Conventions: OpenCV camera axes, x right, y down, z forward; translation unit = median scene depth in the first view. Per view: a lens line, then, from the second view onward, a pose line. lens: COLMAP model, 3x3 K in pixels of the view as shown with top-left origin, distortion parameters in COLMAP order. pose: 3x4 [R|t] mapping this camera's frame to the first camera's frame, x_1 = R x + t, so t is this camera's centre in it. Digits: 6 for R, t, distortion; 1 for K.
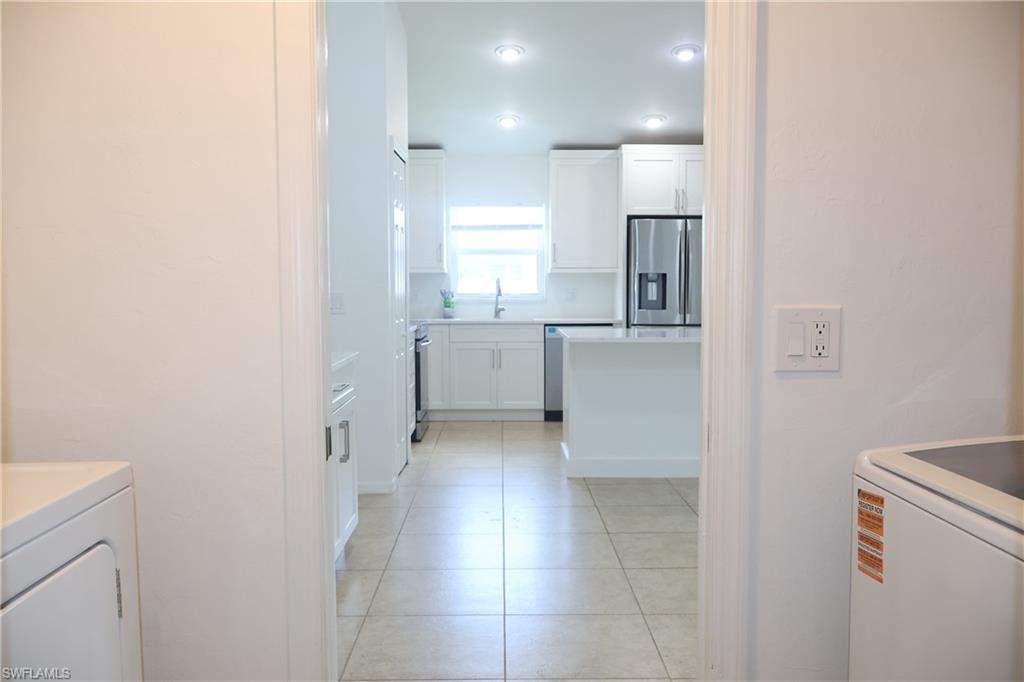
lens RADIAL K [[855.7, 0, 512.0], [0, 855.7, 341.0], [0, 0, 1]] dist [-0.004126, 0.002594]
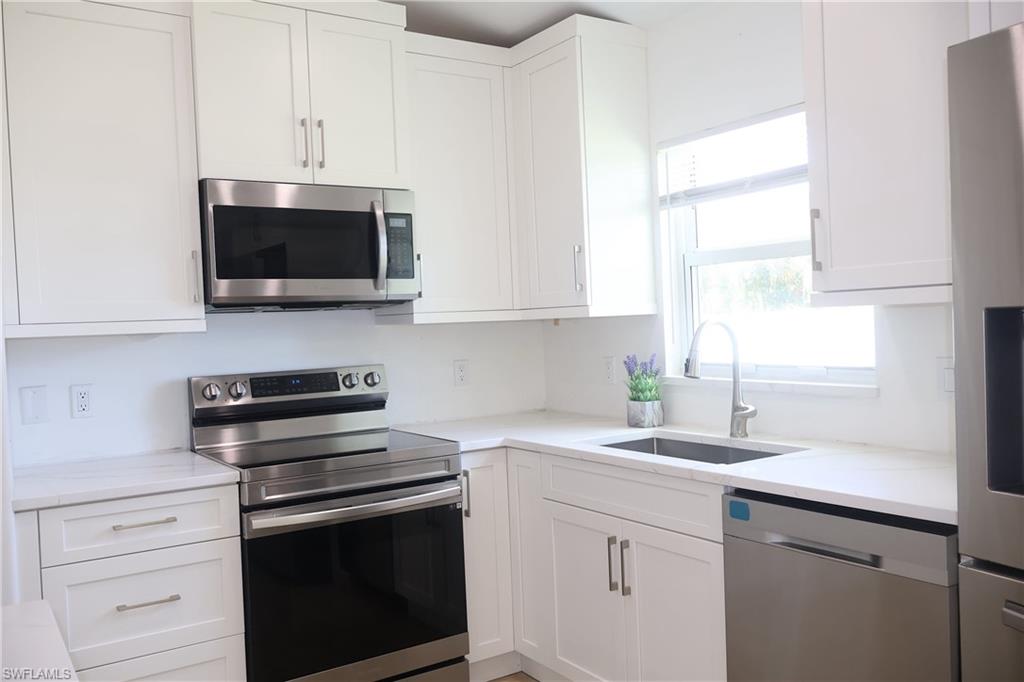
lens RADIAL K [[855.7, 0, 512.0], [0, 855.7, 341.0], [0, 0, 1]] dist [-0.004126, 0.002594]
pose [[0.543412, -0.000448, -0.839466, 0.245966], [-0.017337, 0.999781, -0.011757, -0.064482], [0.839287, 0.020943, 0.543285, 0.767483]]
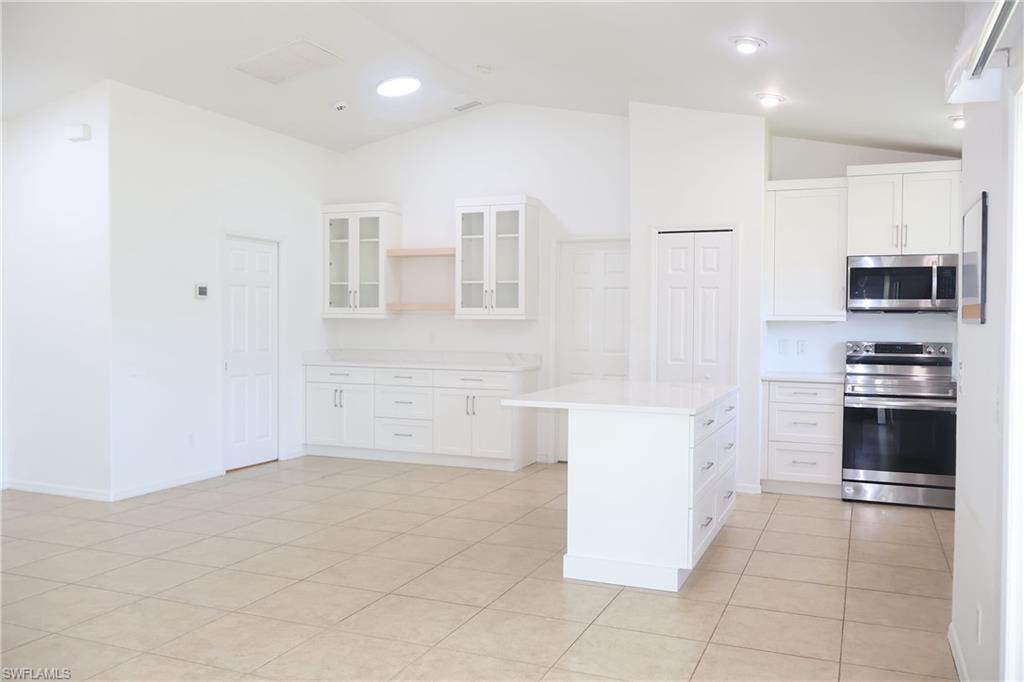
lens RADIAL K [[848.4, 0, 512.0], [0, 848.4, 341.0], [0, 0, 1]] dist [-0.013112, 0.004749]
pose [[-0.398254, 0.023453, -0.916975, 0.780996], [-0.067392, 0.996223, 0.054750, -0.074847], [0.914796, 0.083602, -0.395169, 0.887949]]
